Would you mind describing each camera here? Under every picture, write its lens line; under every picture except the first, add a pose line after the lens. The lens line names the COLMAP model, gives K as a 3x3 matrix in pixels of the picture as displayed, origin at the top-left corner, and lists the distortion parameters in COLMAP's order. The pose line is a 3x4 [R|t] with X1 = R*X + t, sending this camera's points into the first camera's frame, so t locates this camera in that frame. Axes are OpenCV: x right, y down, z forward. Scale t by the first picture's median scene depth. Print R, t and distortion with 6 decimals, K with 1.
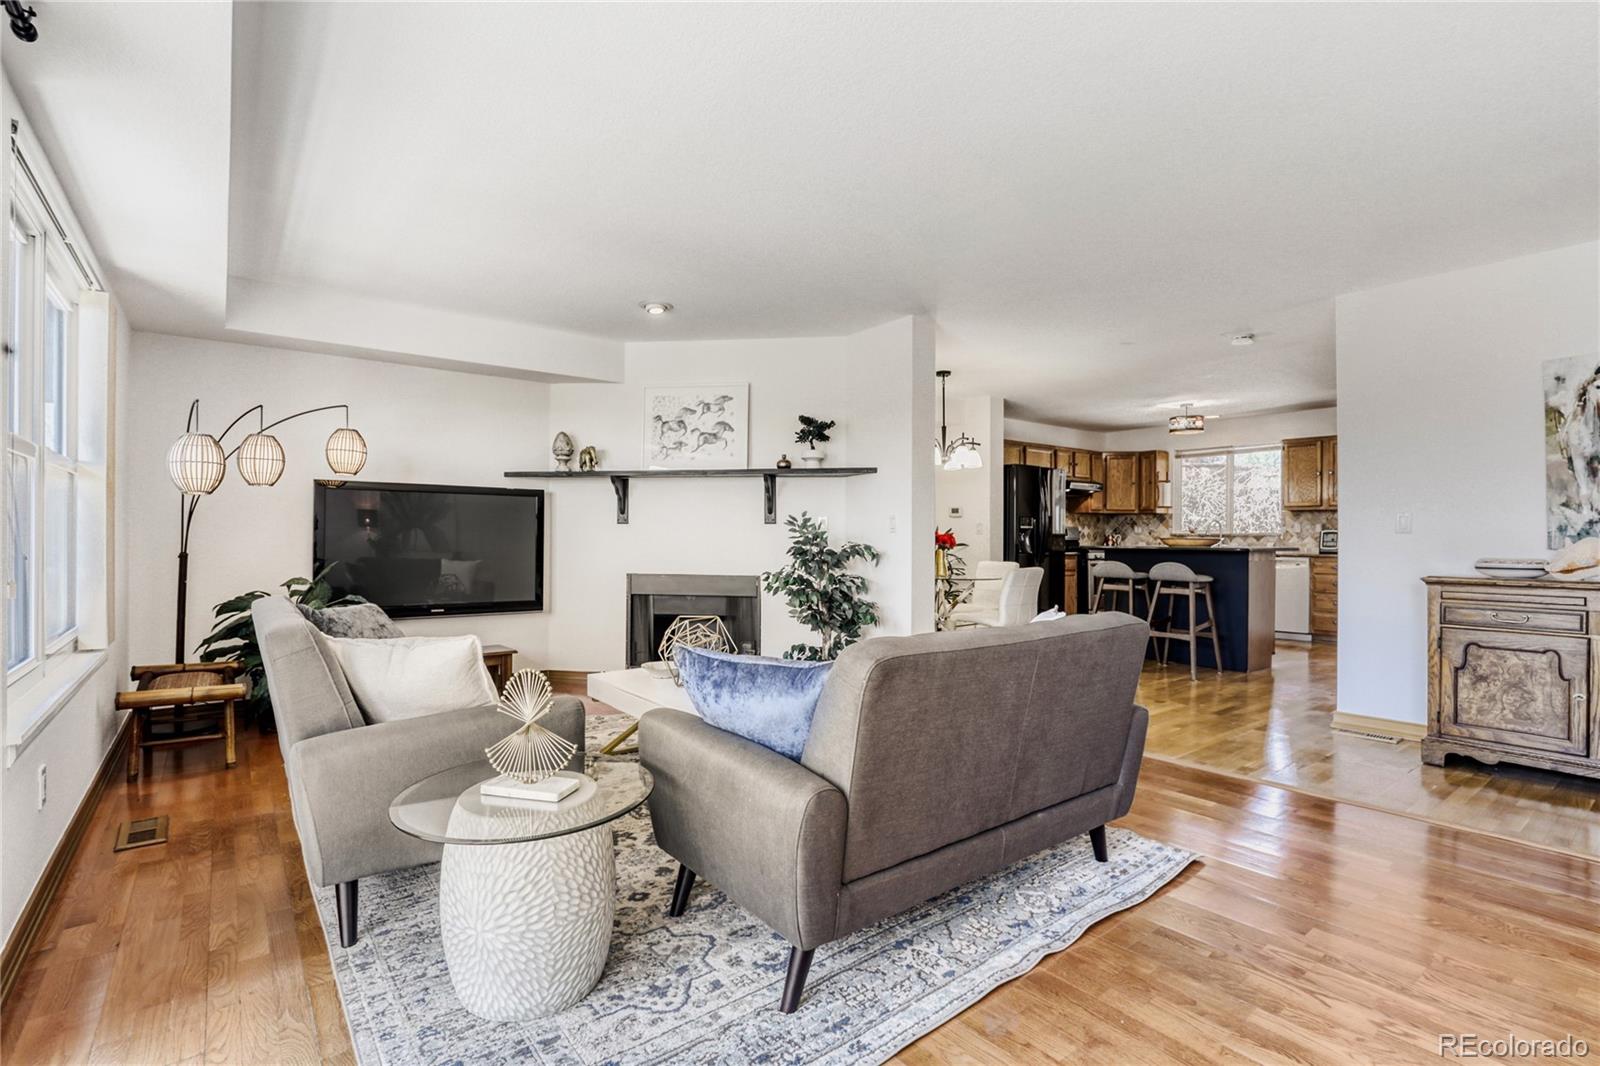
lens RADIAL K [[732.6, 0, 813.0], [0, 732.6, 537.0], [0, 0, 1]] dist [-0.017653, 0.002491]
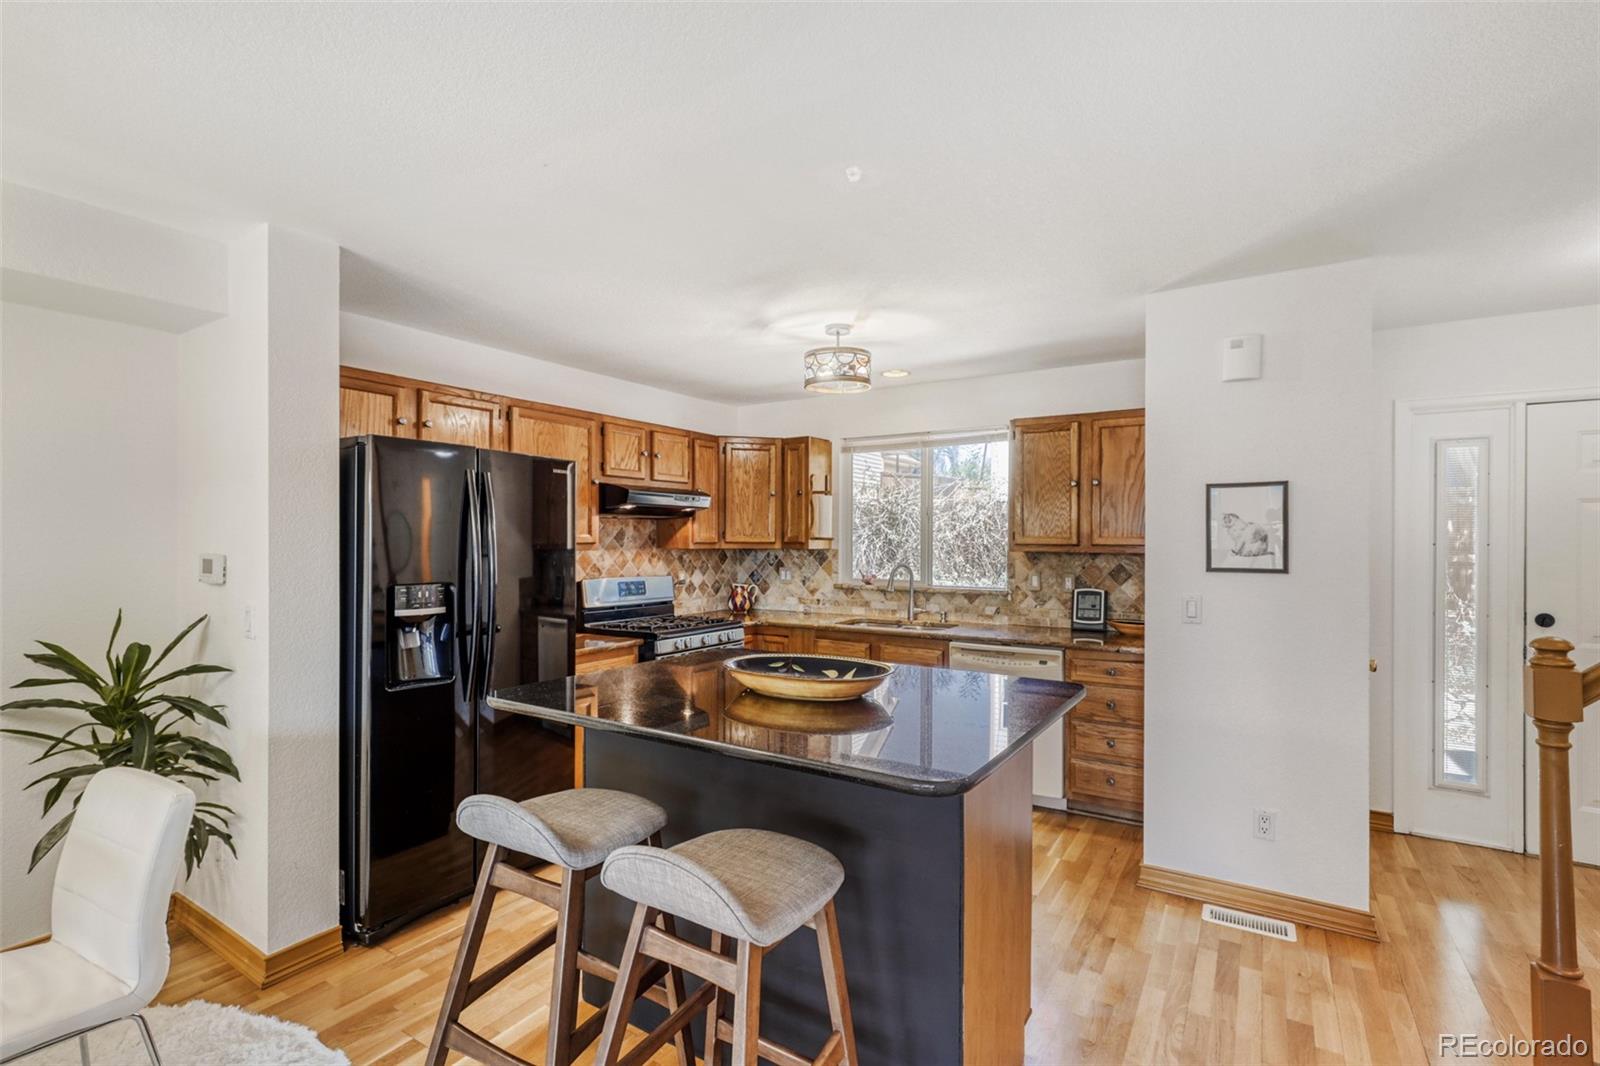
lens RADIAL K [[732.6, 0, 794.6], [0, 732.6, 538.0], [0, 0, 1]] dist [-0.017653, 0.002491]
pose [[0.947010, 0.000826, 0.321202, 0.288332], [0.001035, 0.999984, -0.005625, -0.039367], [-0.321201, 0.005659, 0.946994, 0.487640]]
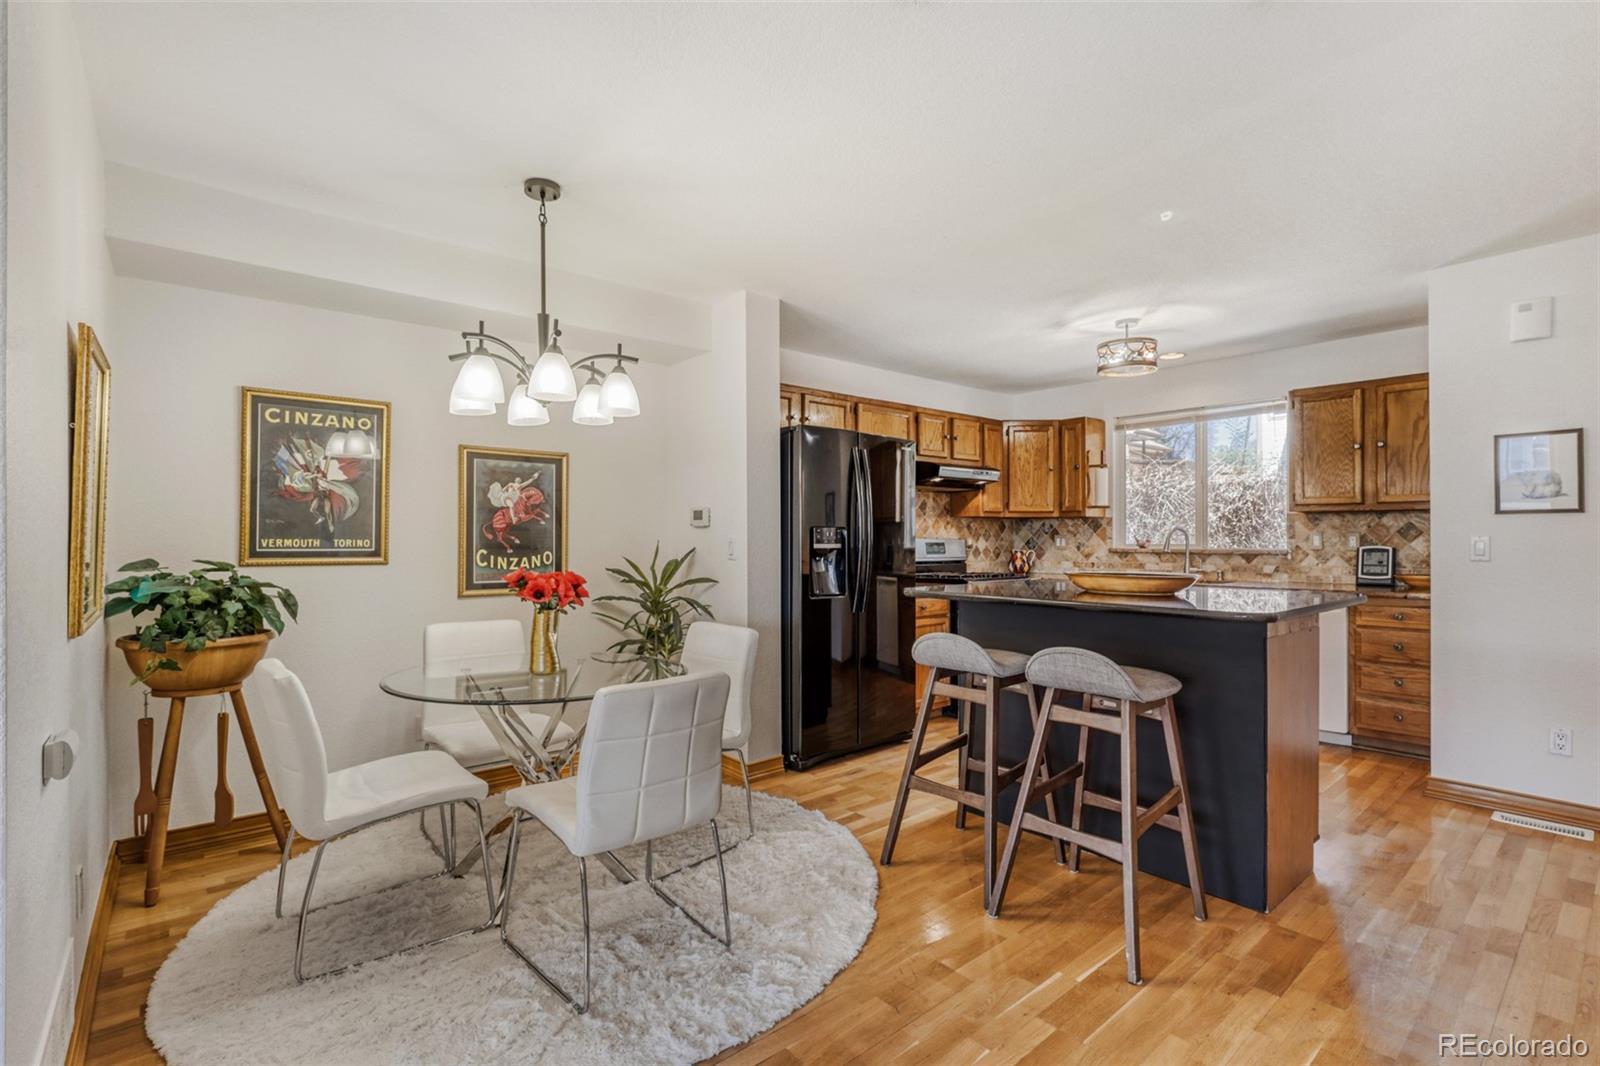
lens RADIAL K [[732.6, 0, 801.8], [0, 732.6, 532.8], [0, 0, 1]] dist [-0.017653, 0.002491]
pose [[0.999439, -0.005853, 0.032969, 0.210070], [0.006133, 0.999946, -0.008385, -0.015467], [-0.032919, 0.008583, 0.999421, 0.388539]]
